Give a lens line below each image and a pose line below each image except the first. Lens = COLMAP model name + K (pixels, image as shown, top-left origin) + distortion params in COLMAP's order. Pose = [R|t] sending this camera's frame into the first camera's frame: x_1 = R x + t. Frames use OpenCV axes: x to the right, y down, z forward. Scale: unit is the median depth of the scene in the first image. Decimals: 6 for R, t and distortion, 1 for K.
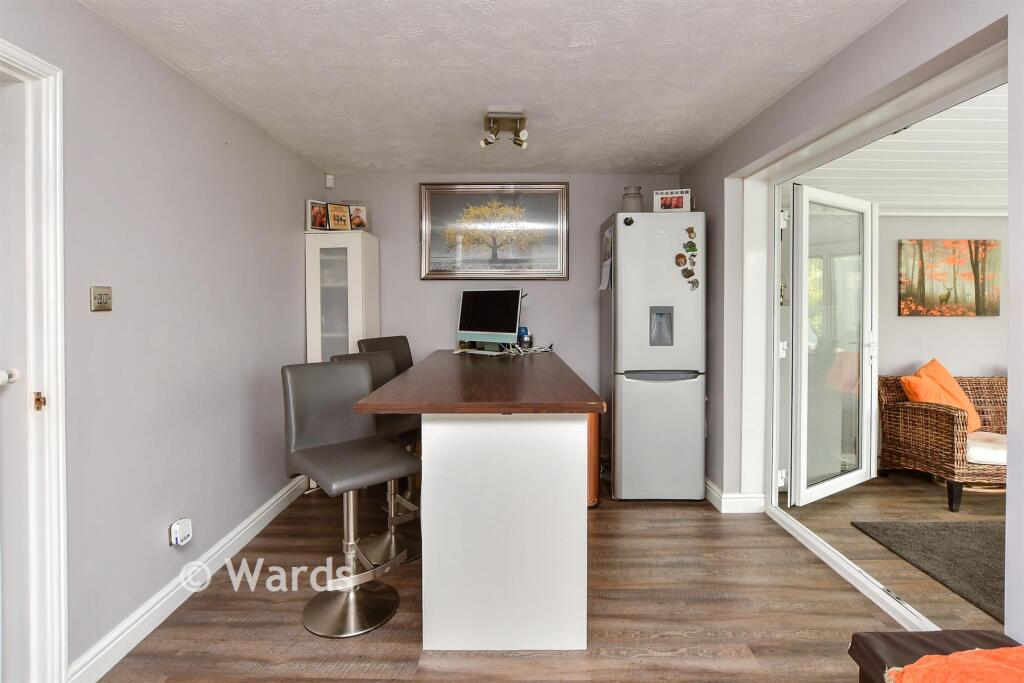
lens RADIAL K [[489.5, 0, 517.4], [0, 489.5, 305.2], [0, 0, 1]] dist [-0.013035, -0.000113]
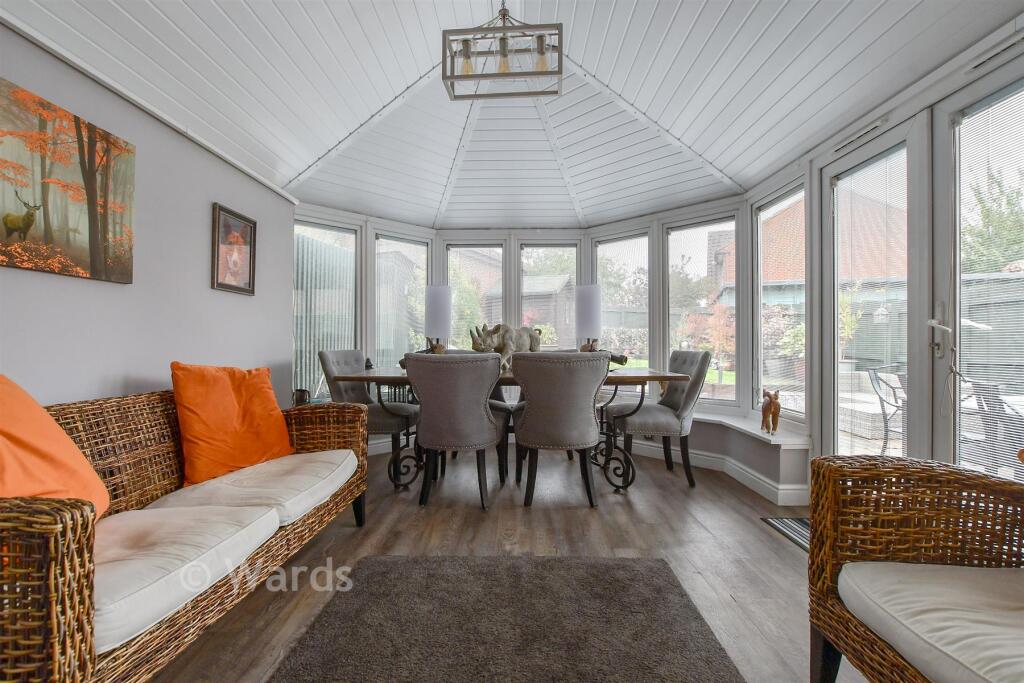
lens RADIAL K [[448.0, 0, 511.9], [0, 448.0, 340.2], [0, 0, 1]] dist [-0.011456, 0.000655]
pose [[0.022664, -0.000780, 0.999743, 0.505761], [0.008722, 0.999962, 0.000583, 0.090028], [-0.999705, 0.008707, 0.022670, 0.561462]]
